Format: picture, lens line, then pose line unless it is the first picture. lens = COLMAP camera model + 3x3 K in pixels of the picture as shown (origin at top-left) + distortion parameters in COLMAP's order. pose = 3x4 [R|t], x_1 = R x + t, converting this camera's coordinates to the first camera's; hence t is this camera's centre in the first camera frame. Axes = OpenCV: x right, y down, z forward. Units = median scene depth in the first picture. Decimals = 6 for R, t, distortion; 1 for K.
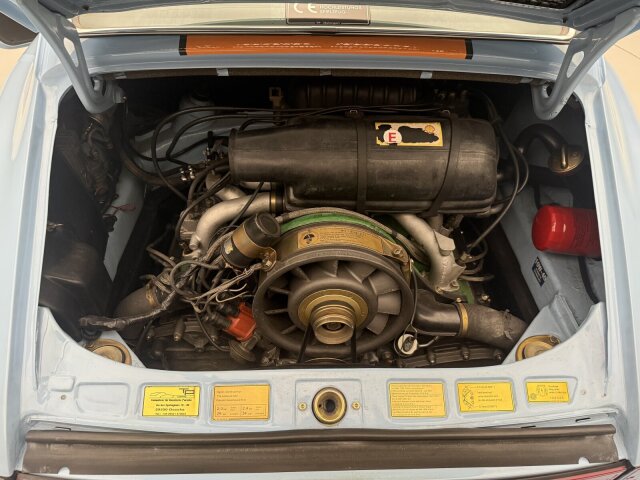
lens RADIAL K [[453.9, 0, 320.0], [0, 453.9, 240.0], [0, 0, 1]] dist [0.091142, -0.197911]
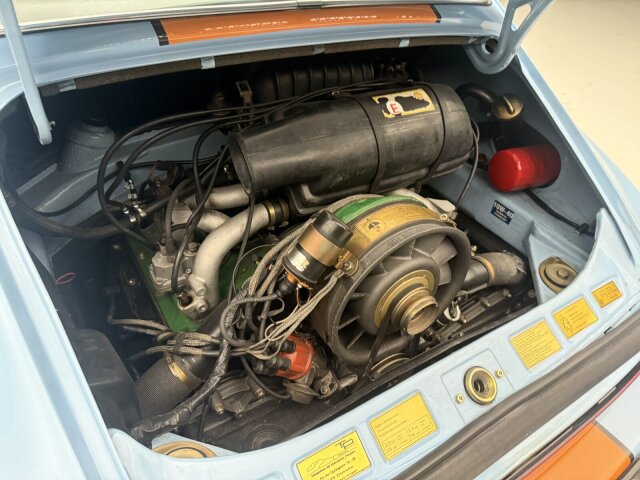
lens RADIAL K [[453.9, 0, 320.0], [0, 453.9, 240.0], [0, 0, 1]] dist [0.091142, -0.197911]
pose [[0.857990, -0.280881, 0.430070, -0.473353], [0.302255, 0.953029, 0.019430, -0.026161], [-0.415327, 0.113320, 0.902587, 0.224255]]
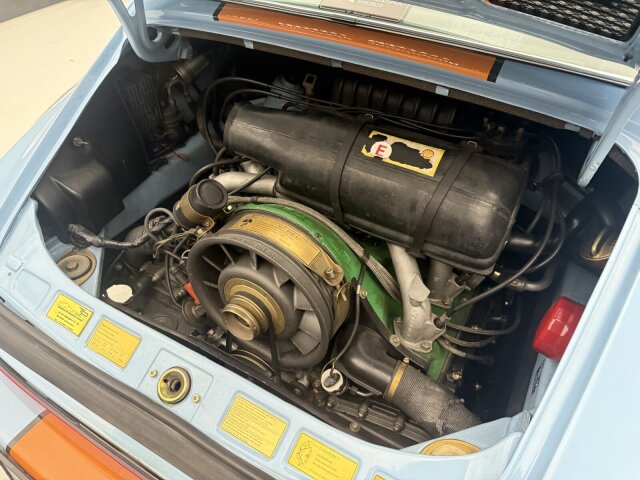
lens RADIAL K [[453.9, 0, 320.0], [0, 453.9, 240.0], [0, 0, 1]] dist [0.091142, -0.197911]
pose [[0.858473, 0.341151, -0.382936, 0.454955], [-0.351741, 0.935040, 0.044471, -0.061389], [0.373232, 0.096517, 0.922704, 0.163101]]
